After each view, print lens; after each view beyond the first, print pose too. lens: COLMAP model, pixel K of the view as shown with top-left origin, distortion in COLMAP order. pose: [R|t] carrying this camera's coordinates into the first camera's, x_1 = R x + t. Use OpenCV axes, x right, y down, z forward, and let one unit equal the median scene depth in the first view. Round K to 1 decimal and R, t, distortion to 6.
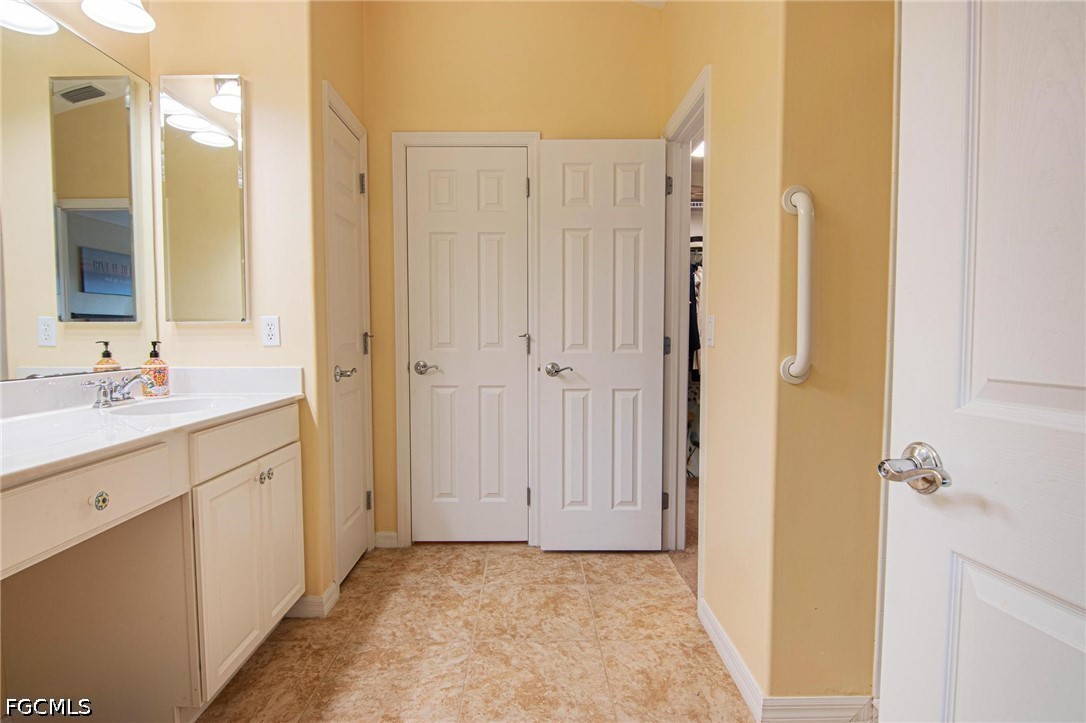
lens RADIAL K [[563.3, 0, 537.8], [0, 563.3, 364.8], [0, 0, 1]] dist [-0.001747, -0.016029]
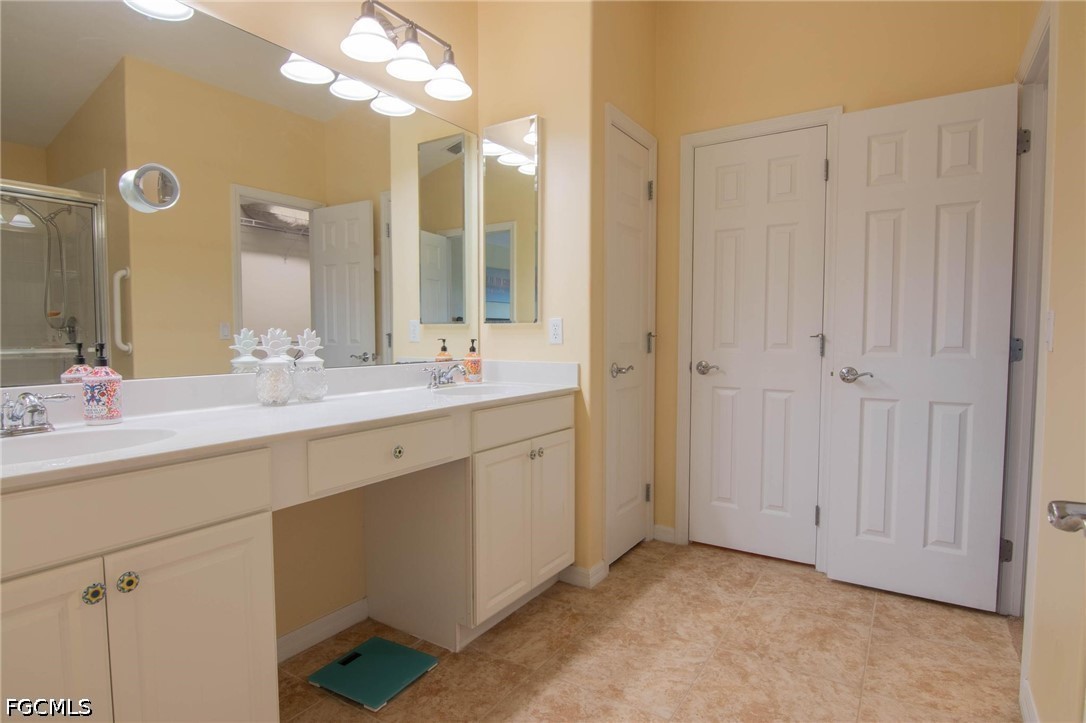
lens RADIAL K [[572.3, 0, 539.3], [0, 572.3, 364.4], [0, 0, 1]] dist [-0.001269, -0.011850]
pose [[0.838160, 0.030578, -0.544567, 0.137577], [-0.031548, 0.999474, 0.007565, 0.001075], [0.544512, 0.010839, 0.838683, -0.006339]]
